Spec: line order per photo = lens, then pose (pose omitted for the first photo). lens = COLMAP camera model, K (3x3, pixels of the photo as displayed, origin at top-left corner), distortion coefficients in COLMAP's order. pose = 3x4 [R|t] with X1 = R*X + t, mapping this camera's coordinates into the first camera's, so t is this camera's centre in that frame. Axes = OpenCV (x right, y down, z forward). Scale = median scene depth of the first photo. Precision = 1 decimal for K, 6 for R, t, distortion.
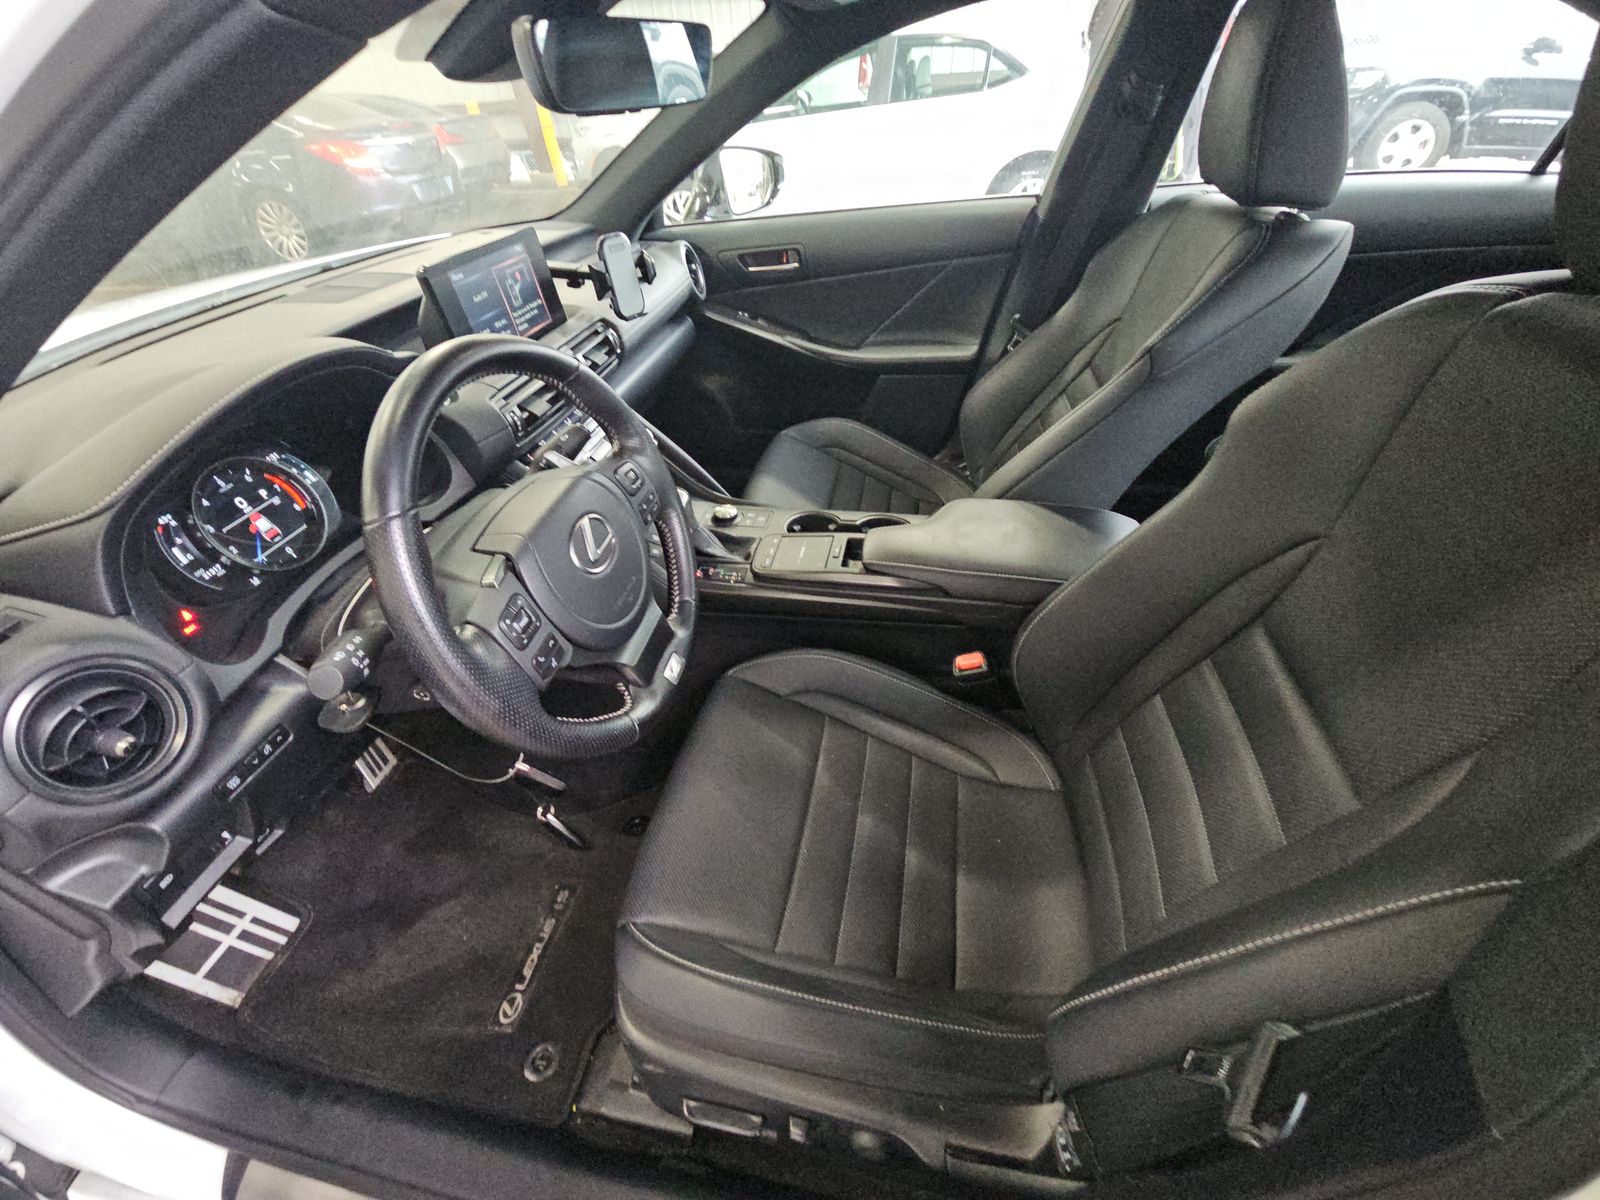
lens RADIAL K [[652.2, 0, 783.8], [0, 652.2, 578.4], [0, 0, 1]] dist [0.015652, -0.005999]
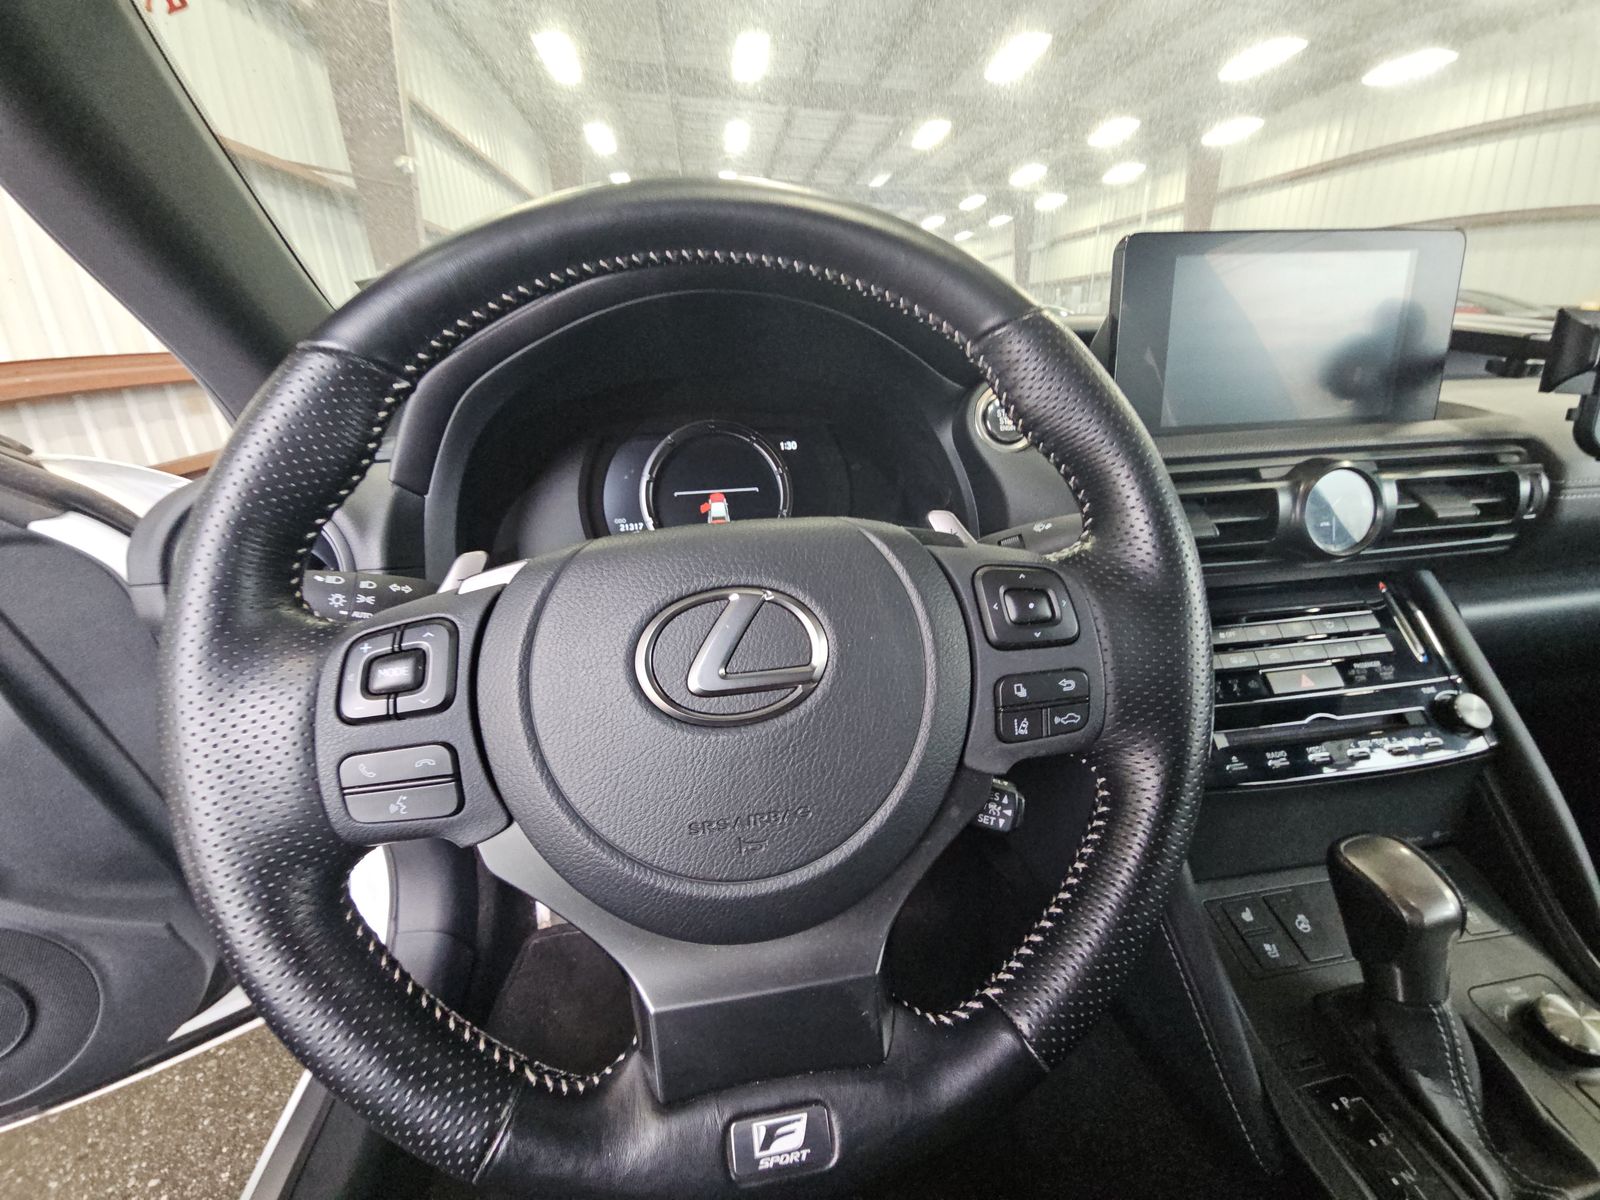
lens RADIAL K [[644.9, 0, 793.2], [0, 644.9, 589.9], [0, 0, 1]] dist [0.014965, -0.012785]
pose [[0.331827, 0.390192, -0.858860, -0.039056], [-0.562131, 0.812934, 0.152144, -0.114167], [0.757562, 0.432306, 0.489092, 0.485671]]
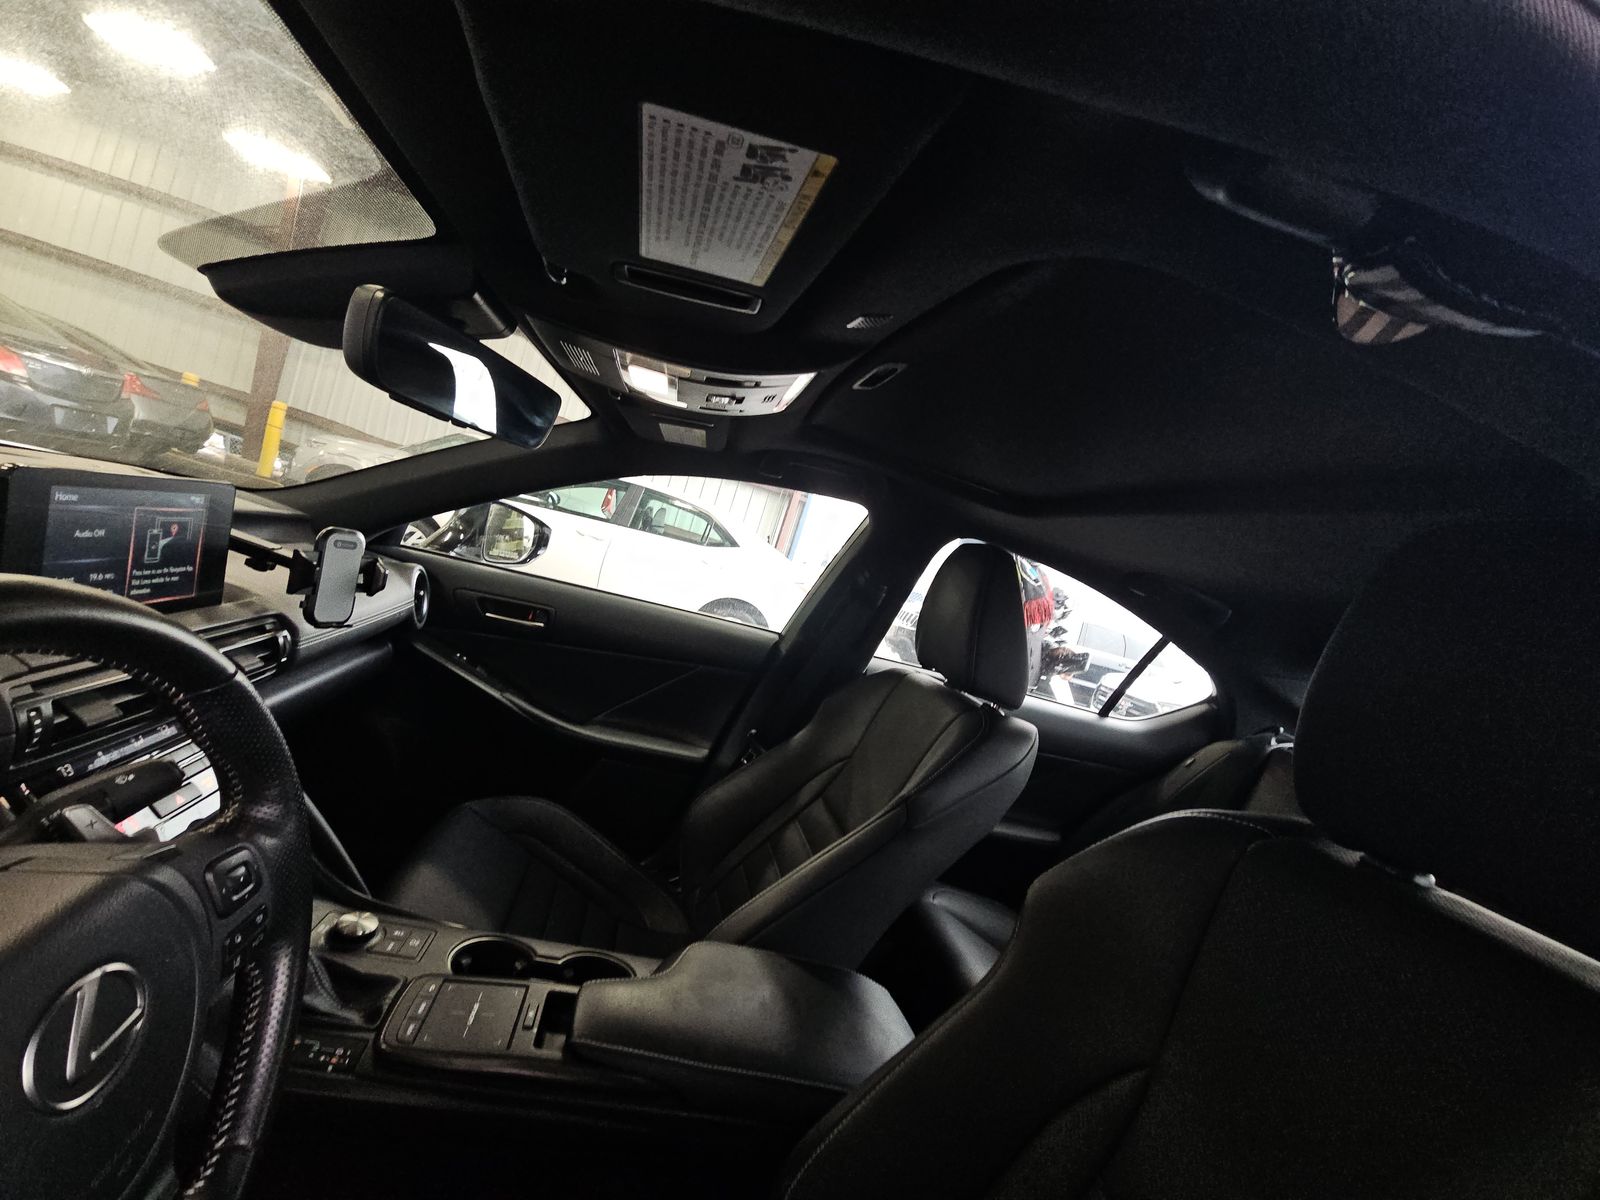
lens RADIAL K [[644.9, 0, 793.2], [0, 644.9, 589.9], [0, 0, 1]] dist [0.014965, -0.012785]
pose [[0.861795, 0.310793, 0.400896, -0.083180], [-0.051551, 0.839890, -0.540304, -0.060056], [-0.504631, 0.444964, 0.739834, 0.164985]]
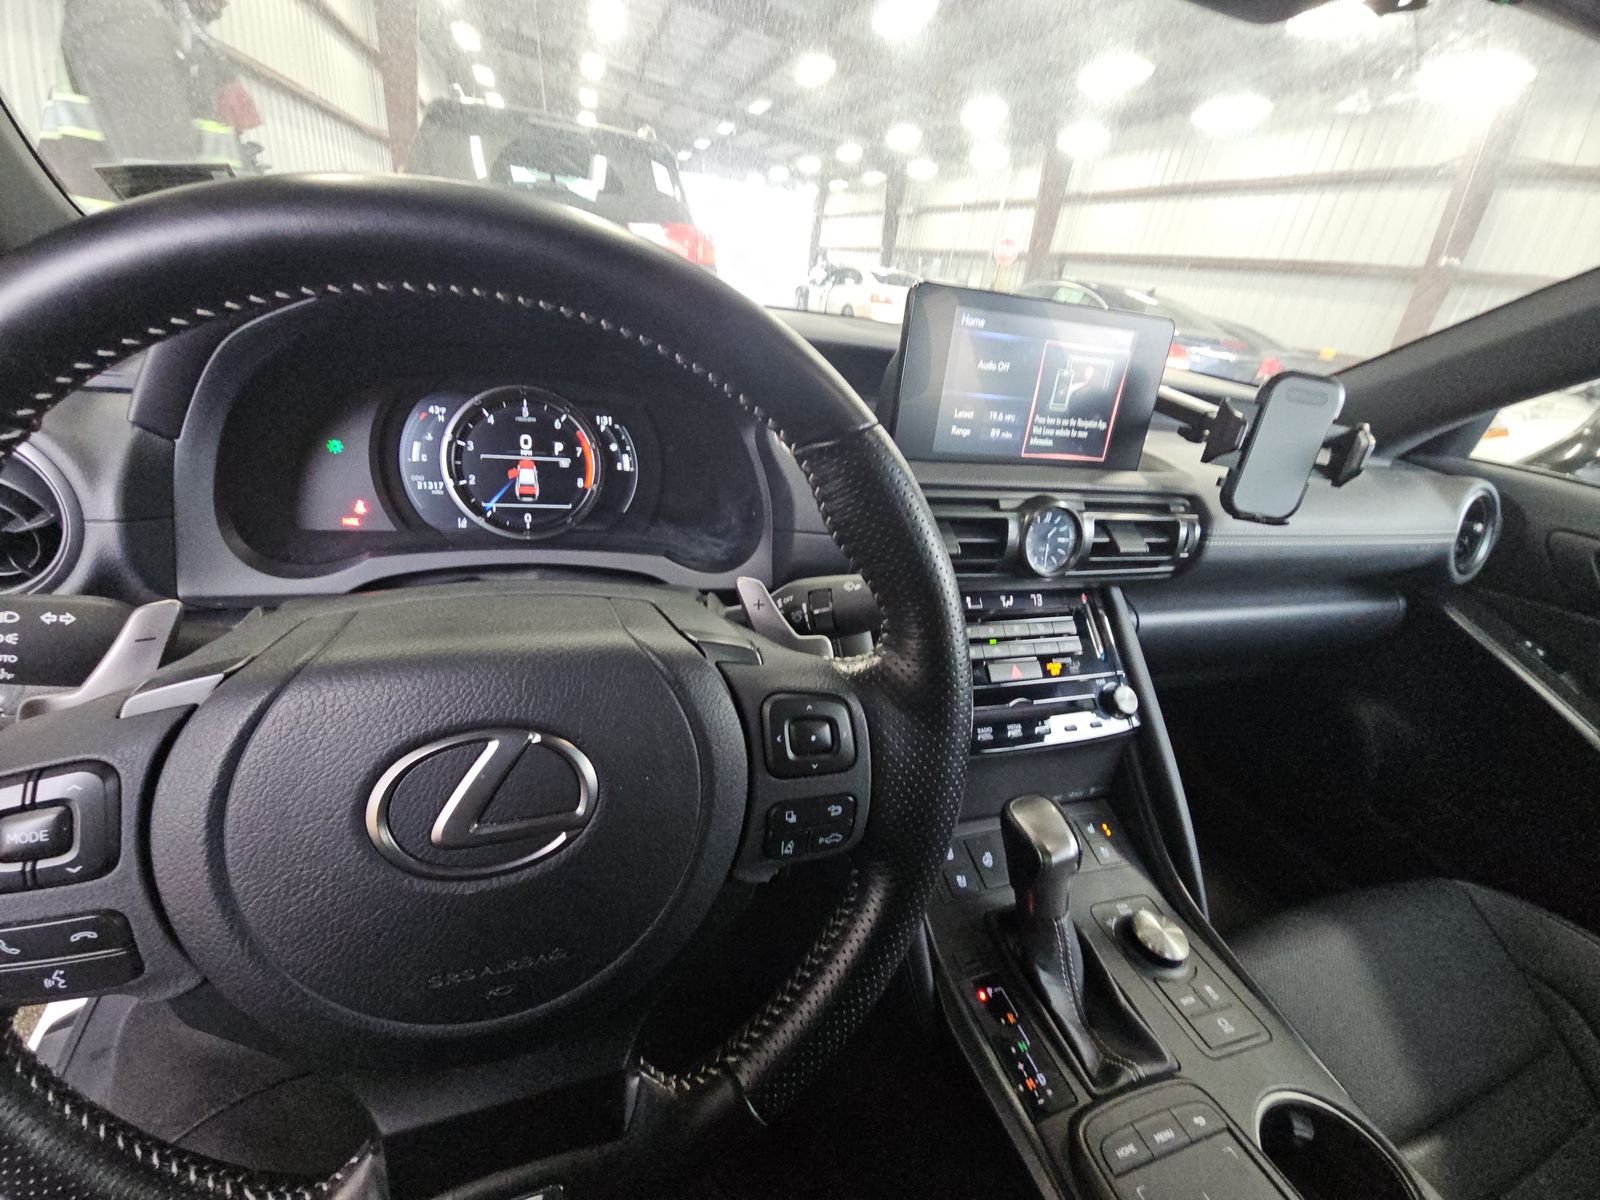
lens RADIAL K [[644.9, 0, 793.2], [0, 644.9, 589.9], [0, 0, 1]] dist [0.014965, -0.012785]
pose [[0.488145, 0.489614, -0.722490, -0.007778], [-0.649918, 0.756441, 0.073510, -0.161209], [0.582513, 0.433676, 0.687462, 0.473194]]
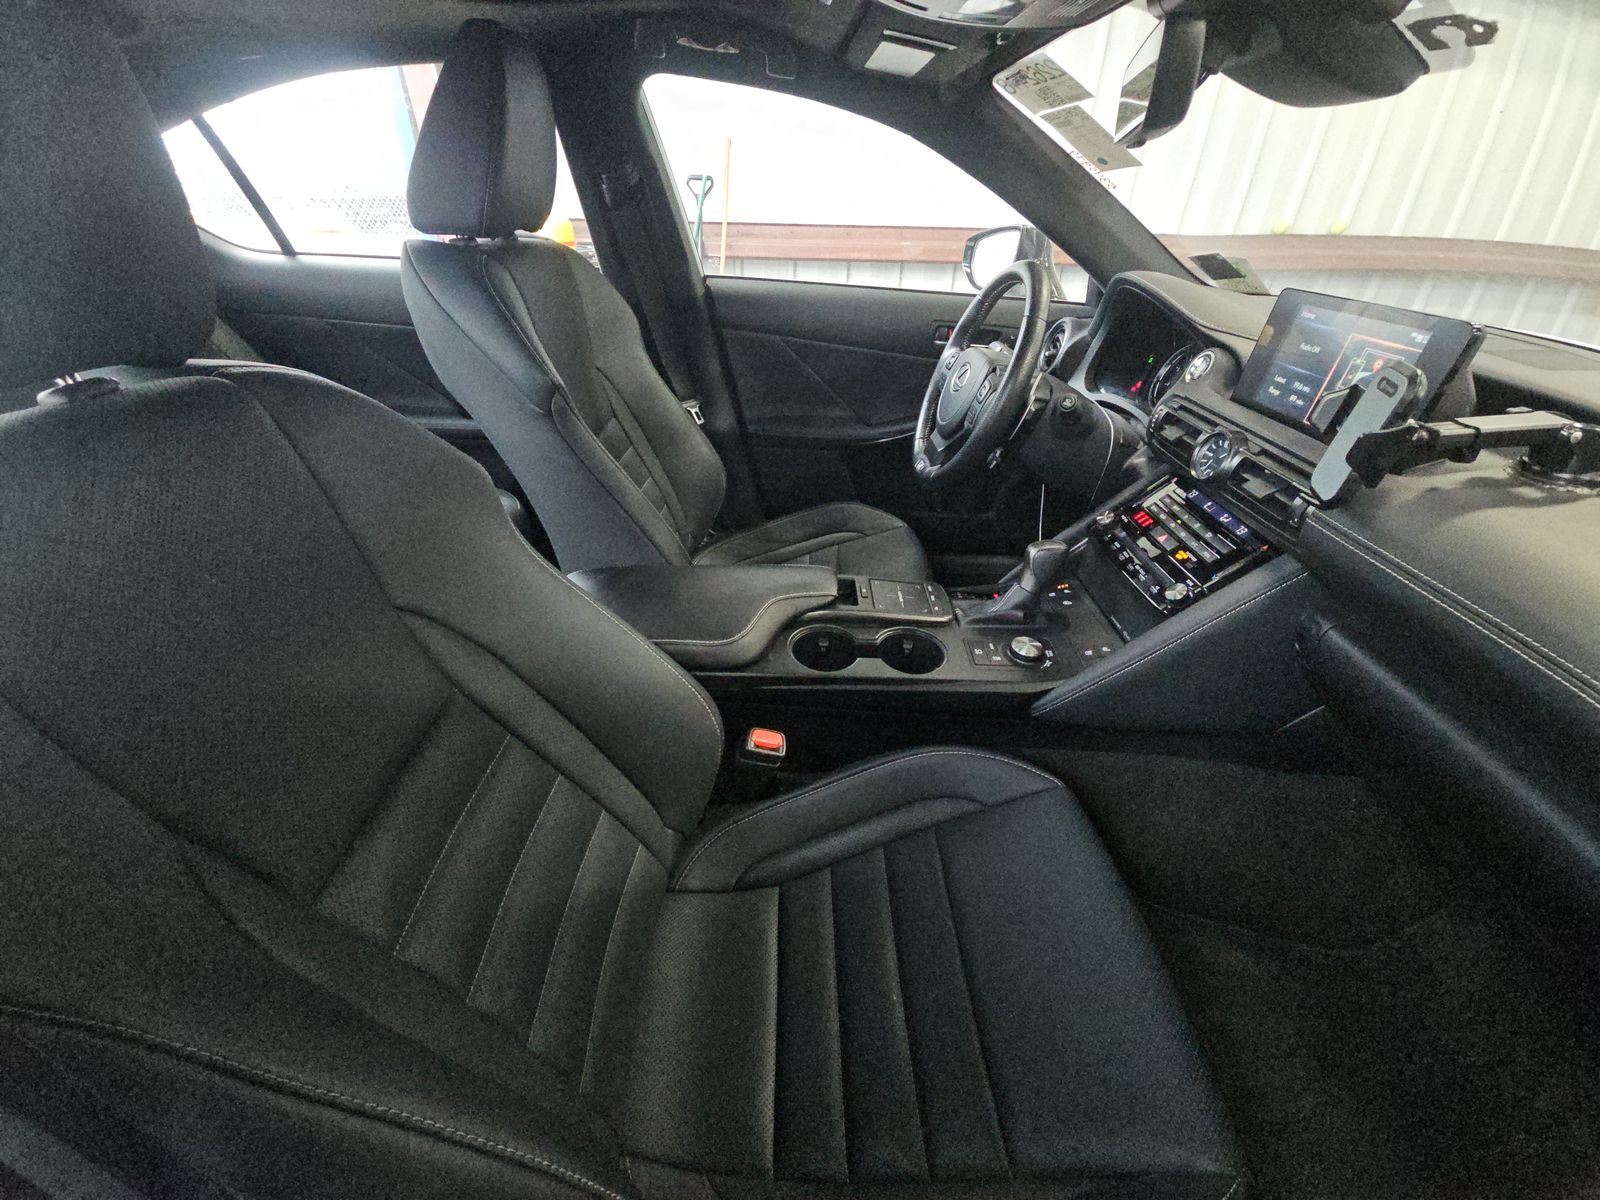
lens RADIAL K [[644.9, 0, 793.2], [0, 644.9, 589.9], [0, 0, 1]] dist [0.014965, -0.012785]
pose [[-0.977209, 0.141601, -0.158151, 0.314980], [-0.096589, 0.366829, 0.925260, -0.869107], [0.189033, 0.919448, -0.344792, 1.226792]]
